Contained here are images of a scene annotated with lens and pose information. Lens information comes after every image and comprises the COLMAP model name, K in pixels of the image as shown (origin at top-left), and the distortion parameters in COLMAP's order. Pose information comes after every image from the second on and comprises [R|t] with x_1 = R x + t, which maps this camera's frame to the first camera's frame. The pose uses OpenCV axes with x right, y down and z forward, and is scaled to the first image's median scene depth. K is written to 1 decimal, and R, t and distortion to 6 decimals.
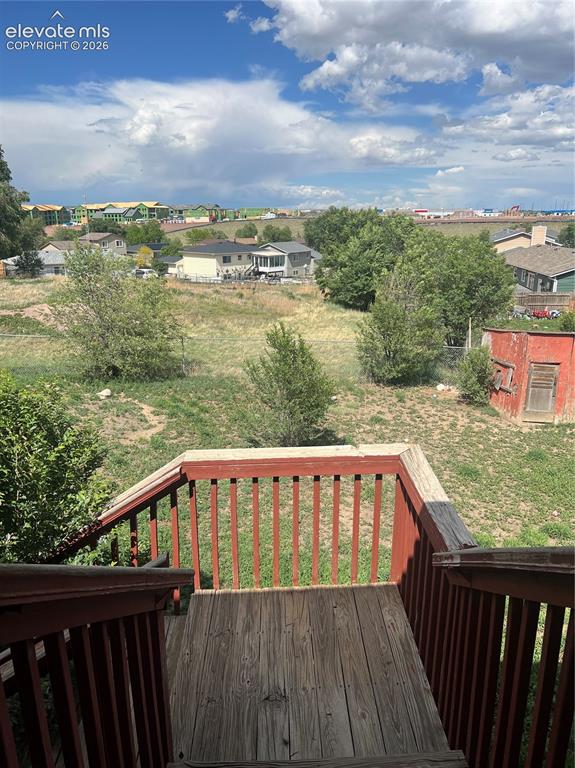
lens RADIAL K [[579.0, 0, 290.6], [0, 579.0, 399.7], [0, 0, 1]] dist [0.098710, -0.105786]
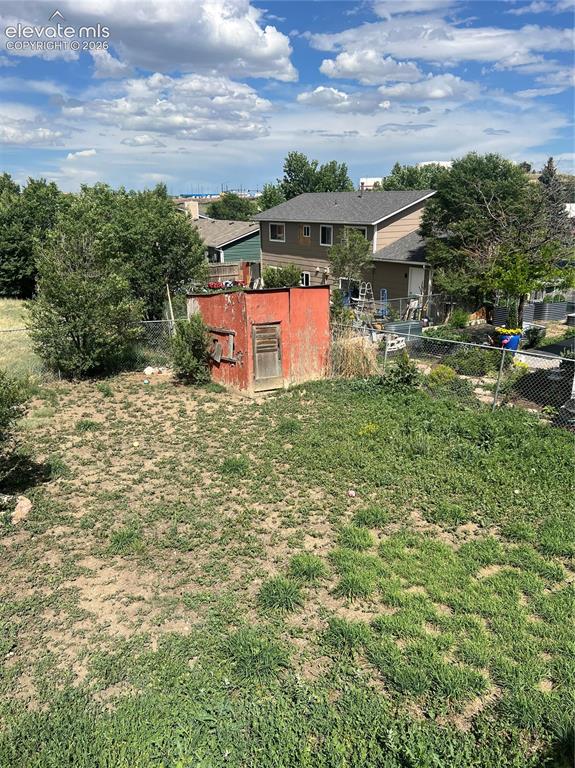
lens RADIAL K [[579.0, 0, 290.6], [0, 579.0, 399.7], [0, 0, 1]] dist [0.098710, -0.105786]
pose [[0.844528, -0.190357, 0.500536, 0.000524], [0.179515, 0.981241, 0.070286, -0.003225], [-0.504526, 0.030495, 0.862858, 0.195611]]
